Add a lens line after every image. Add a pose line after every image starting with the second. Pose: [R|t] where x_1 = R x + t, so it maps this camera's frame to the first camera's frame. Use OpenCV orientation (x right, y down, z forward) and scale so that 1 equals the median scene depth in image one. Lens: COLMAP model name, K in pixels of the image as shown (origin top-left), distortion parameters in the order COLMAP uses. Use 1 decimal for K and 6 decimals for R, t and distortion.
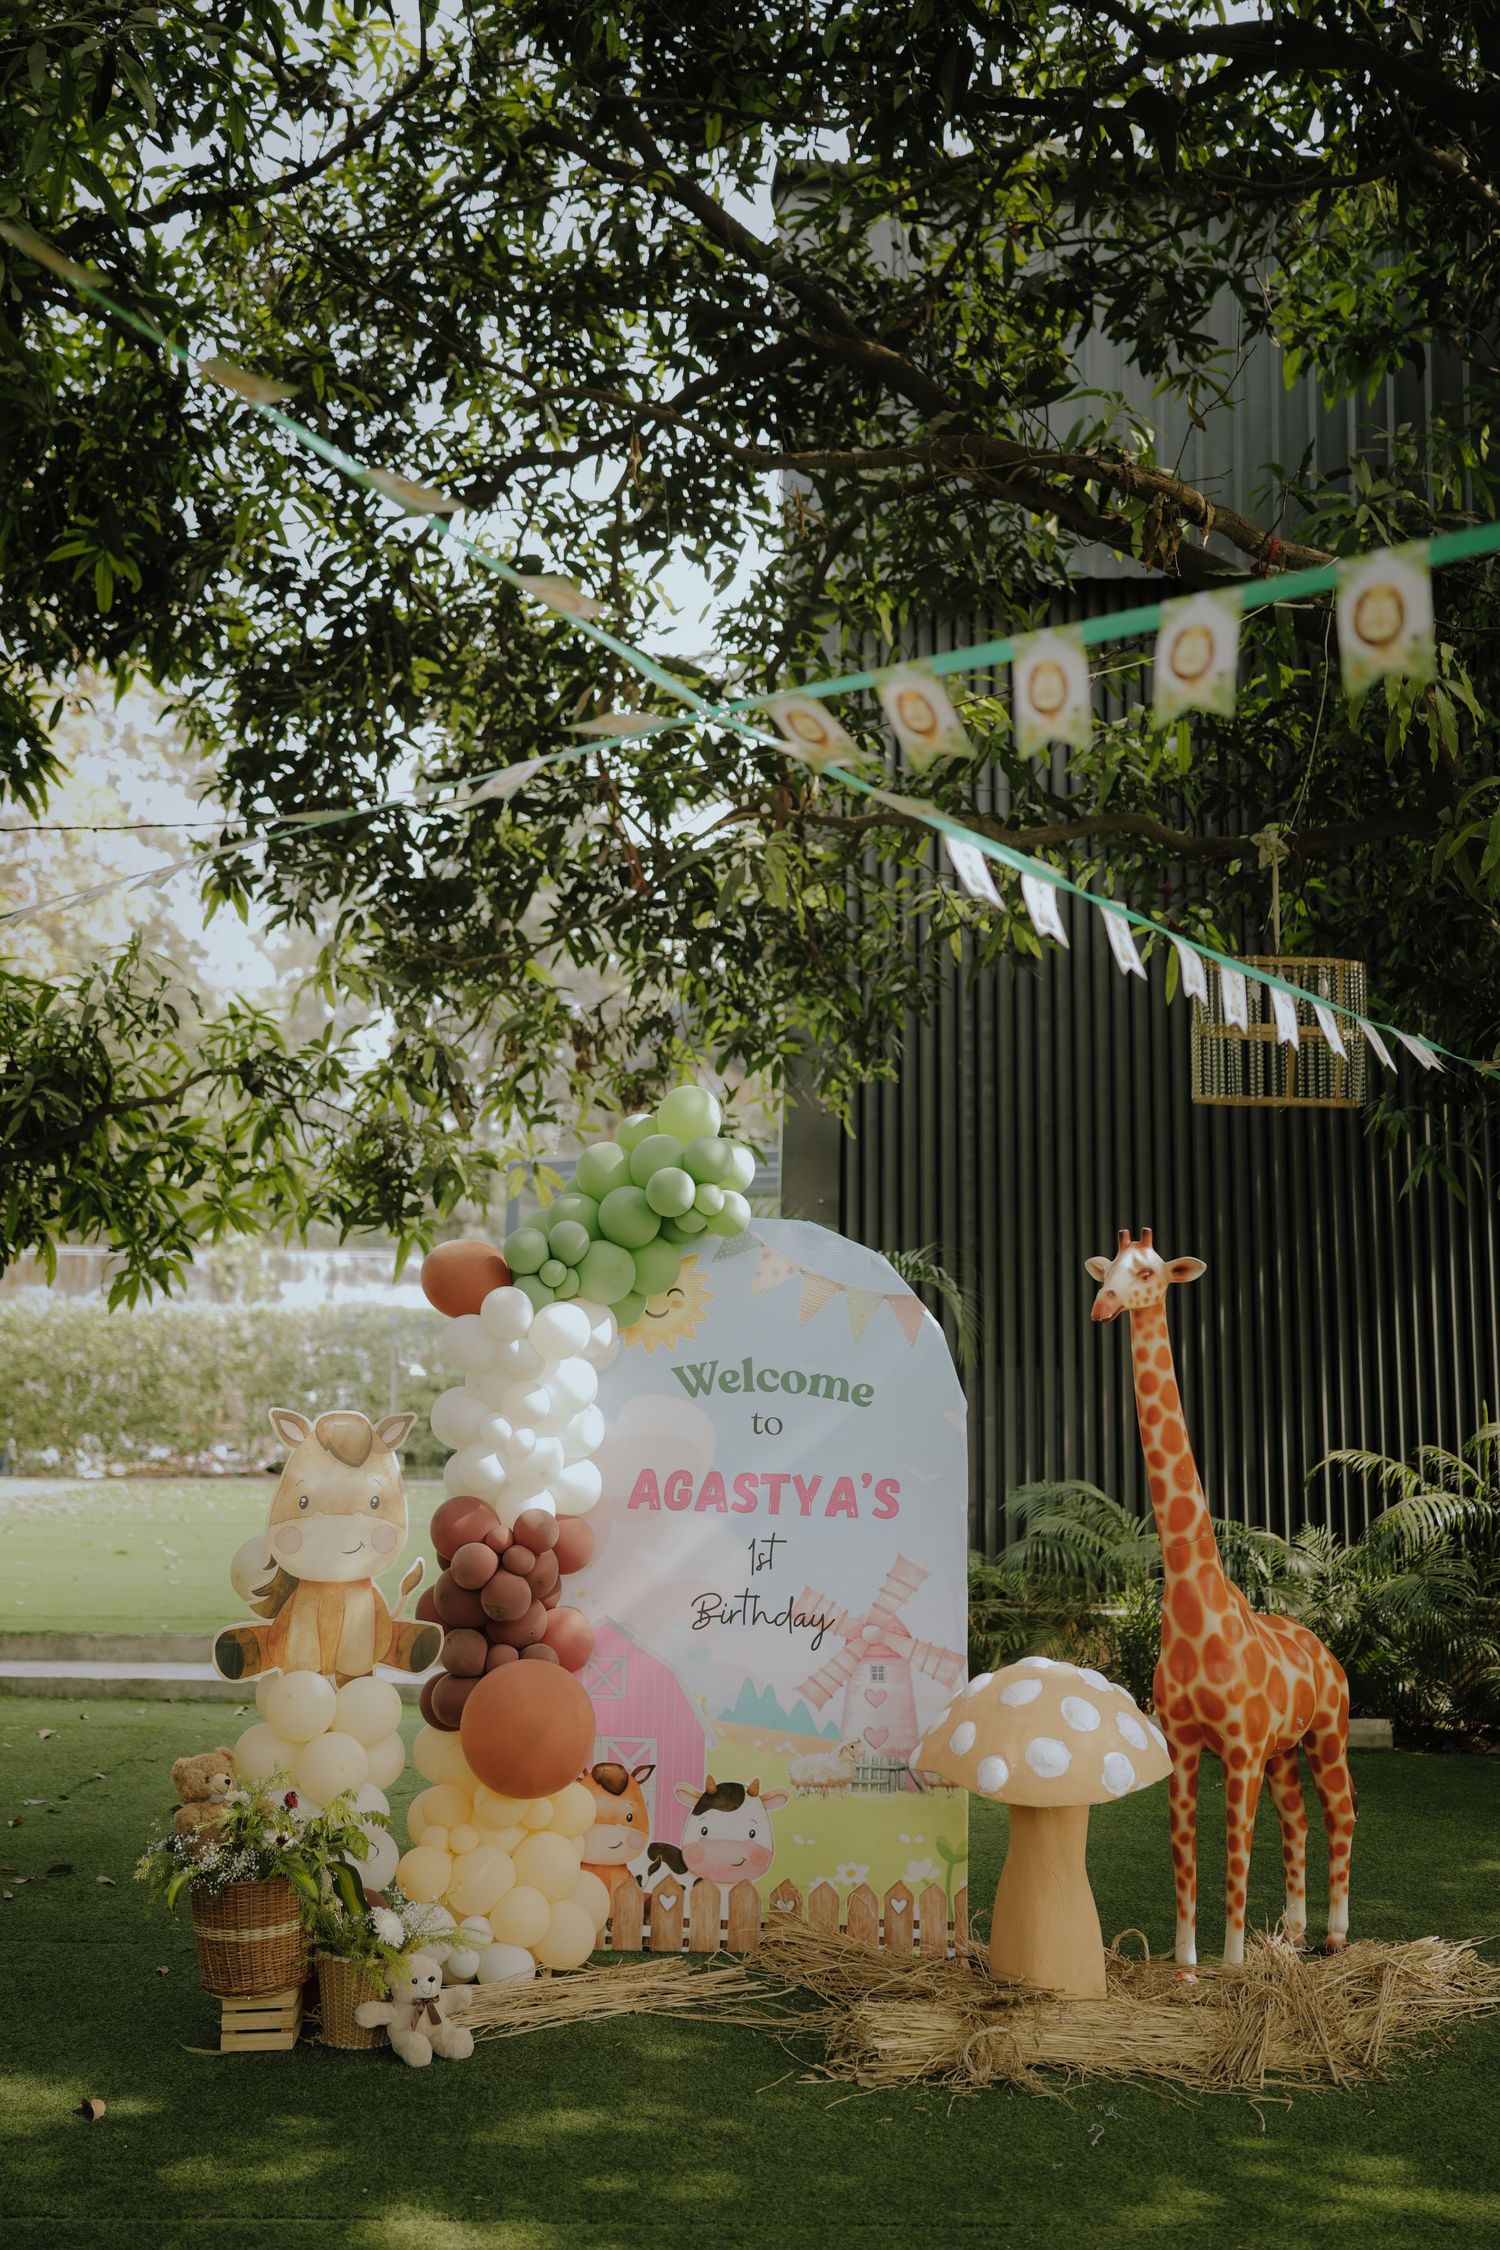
lens RADIAL K [[2280.0, 0, 697.8], [0, 2280.0, 1125.3], [0, 0, 1]] dist [0.085513, 0.005415]
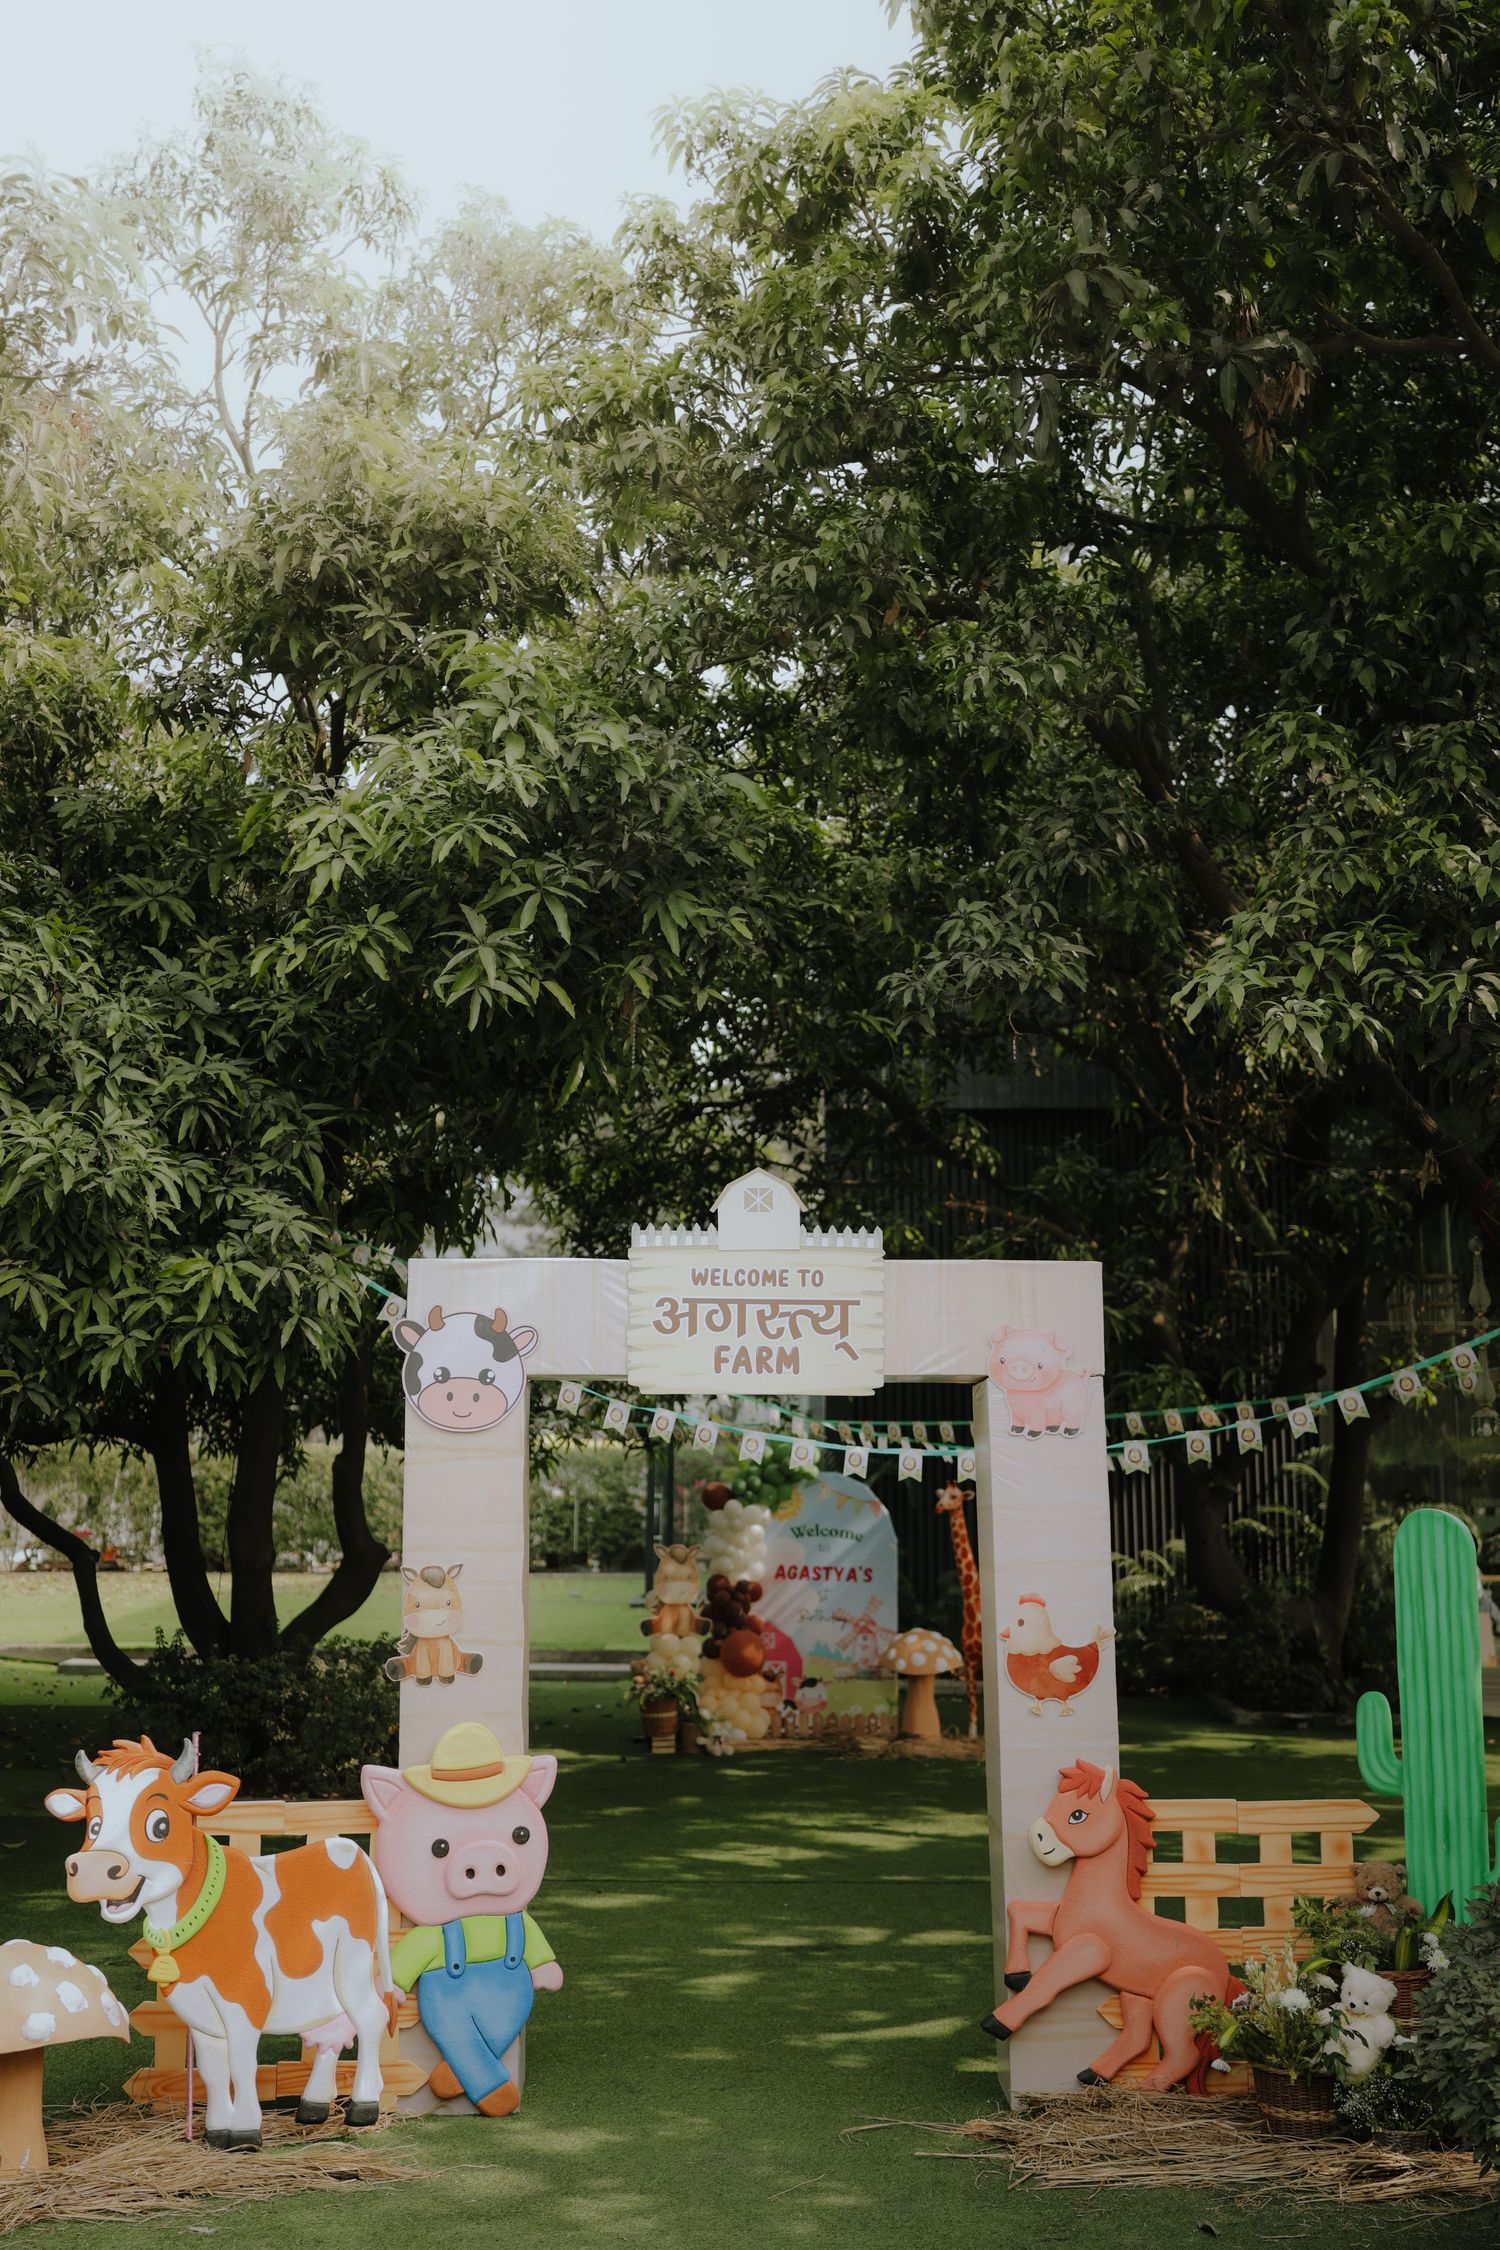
lens RADIAL K [[2280.0, 0, 697.8], [0, 2280.0, 1125.3], [0, 0, 1]] dist [0.085513, 0.005415]
pose [[0.999916, -0.006251, -0.011393, -0.093590], [0.005831, 0.999315, -0.036548, -0.297813], [0.011613, 0.036478, 0.999267, -1.898857]]
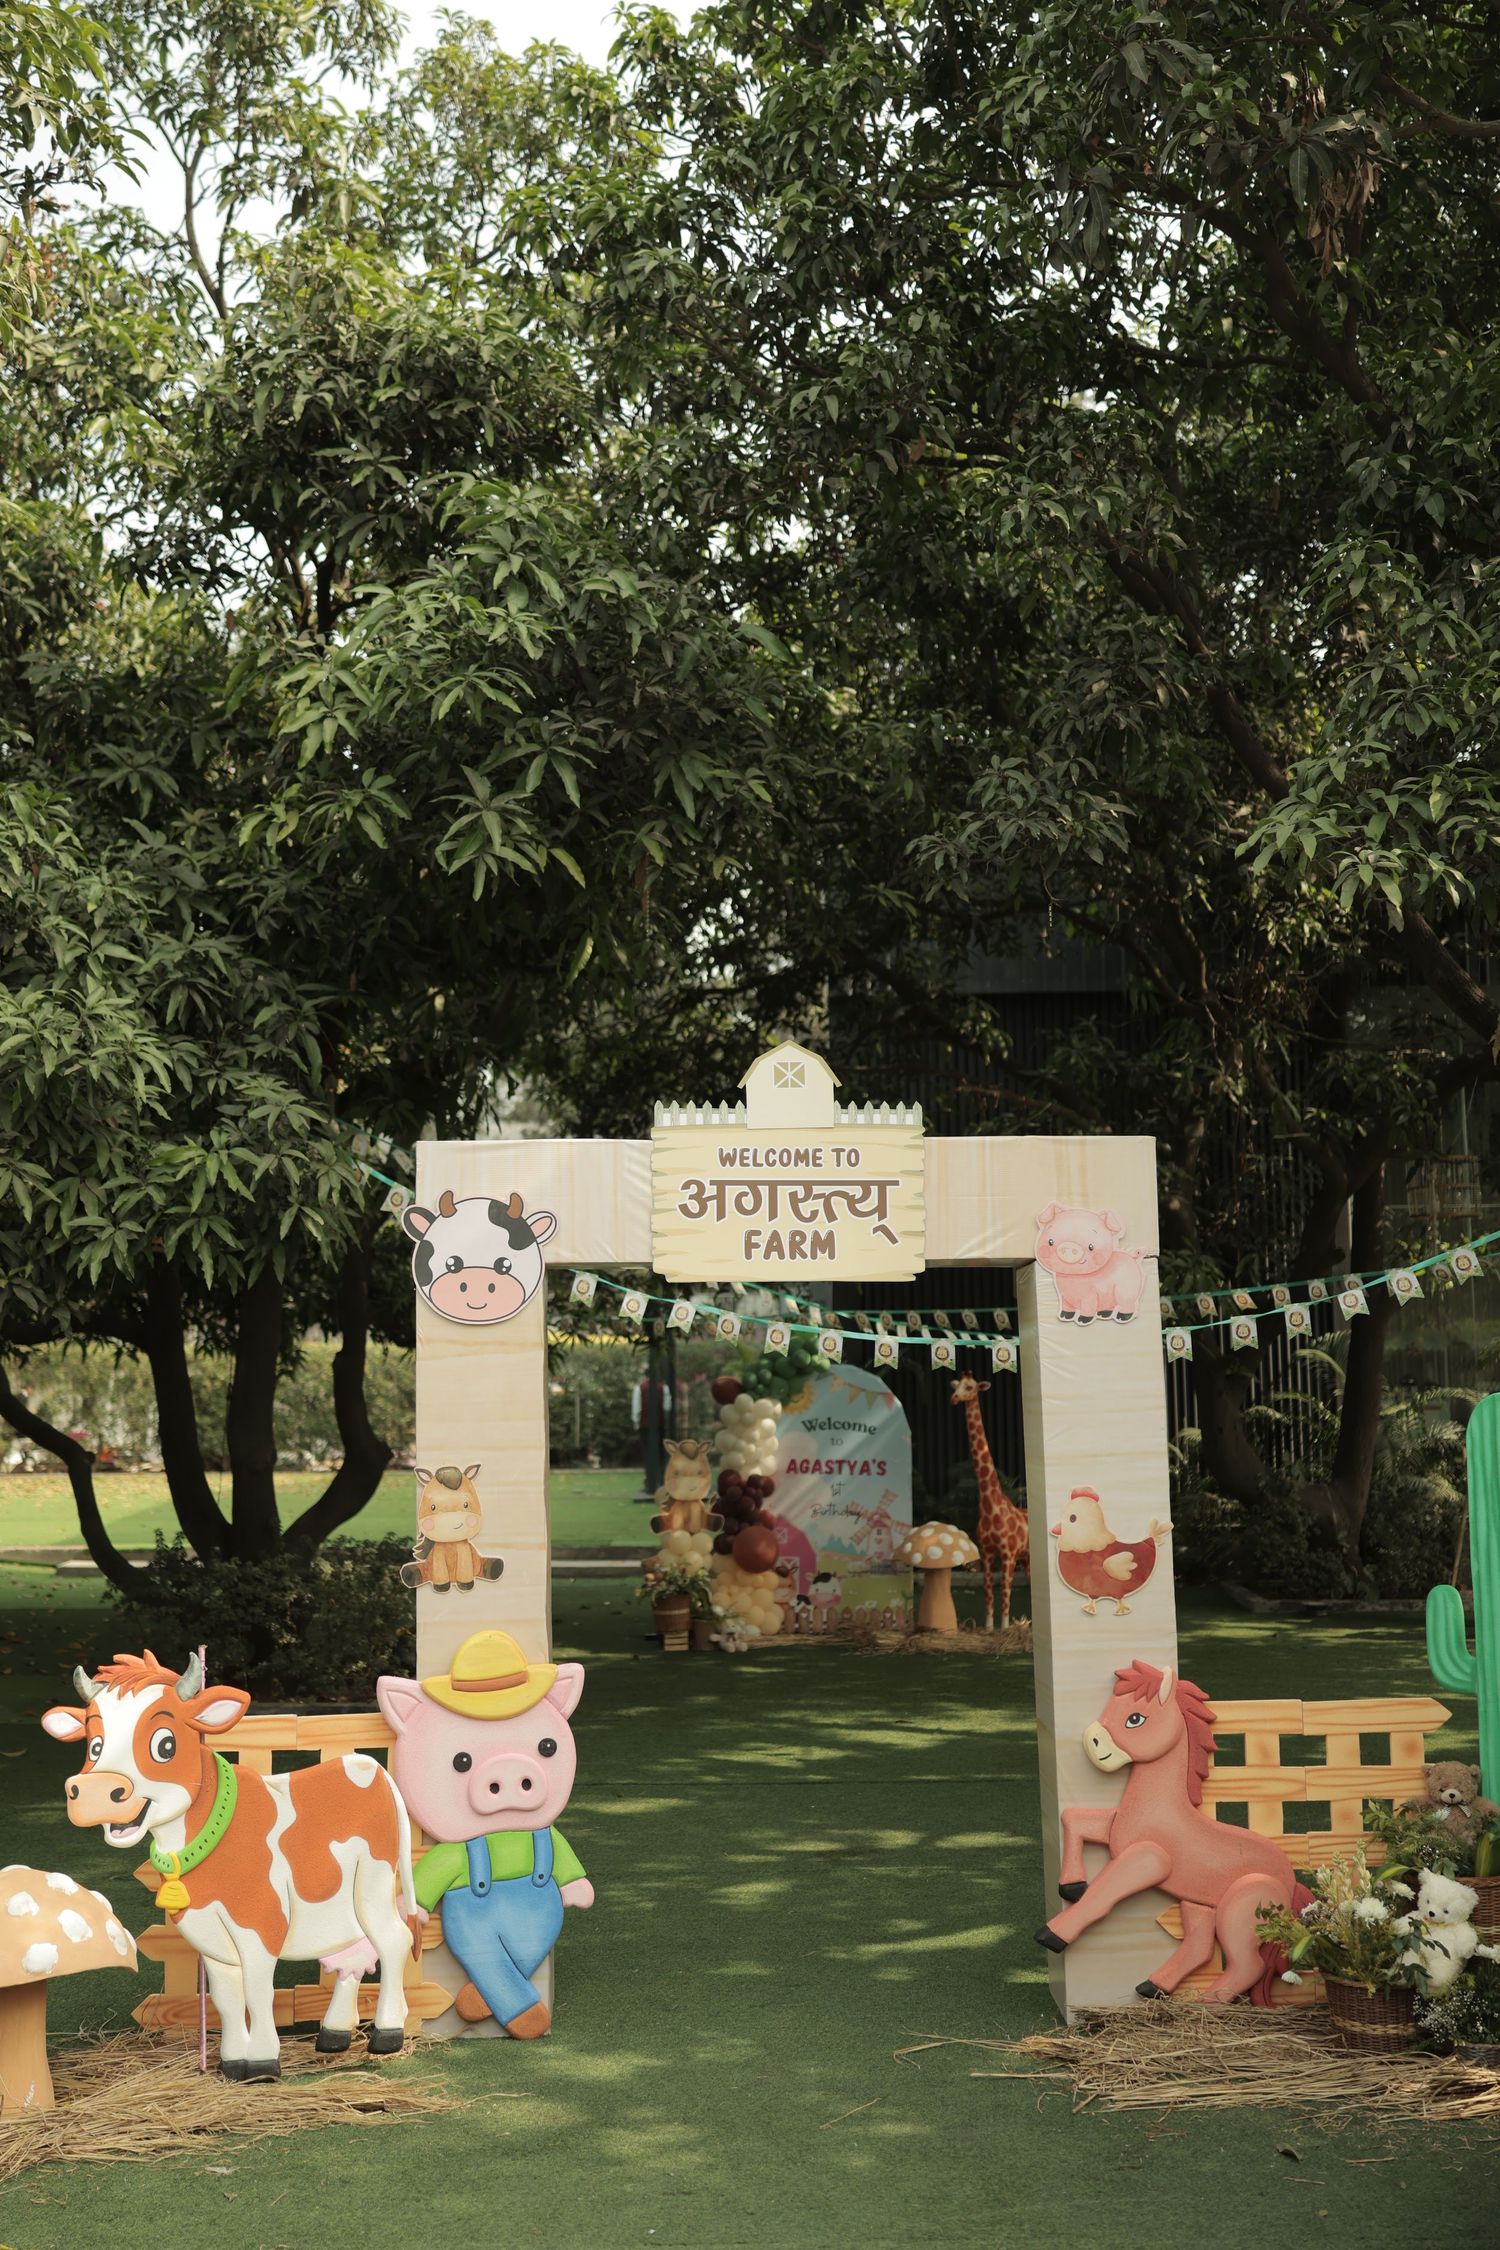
lens RADIAL K [[2280.0, 0, 697.8], [0, 2280.0, 1125.3], [0, 0, 1]] dist [0.085513, 0.005415]
pose [[0.999829, -0.017227, -0.006753, -0.116371], [0.017284, 0.999814, 0.008500, -0.286157], [0.006606, -0.008615, 0.999941, -1.809598]]
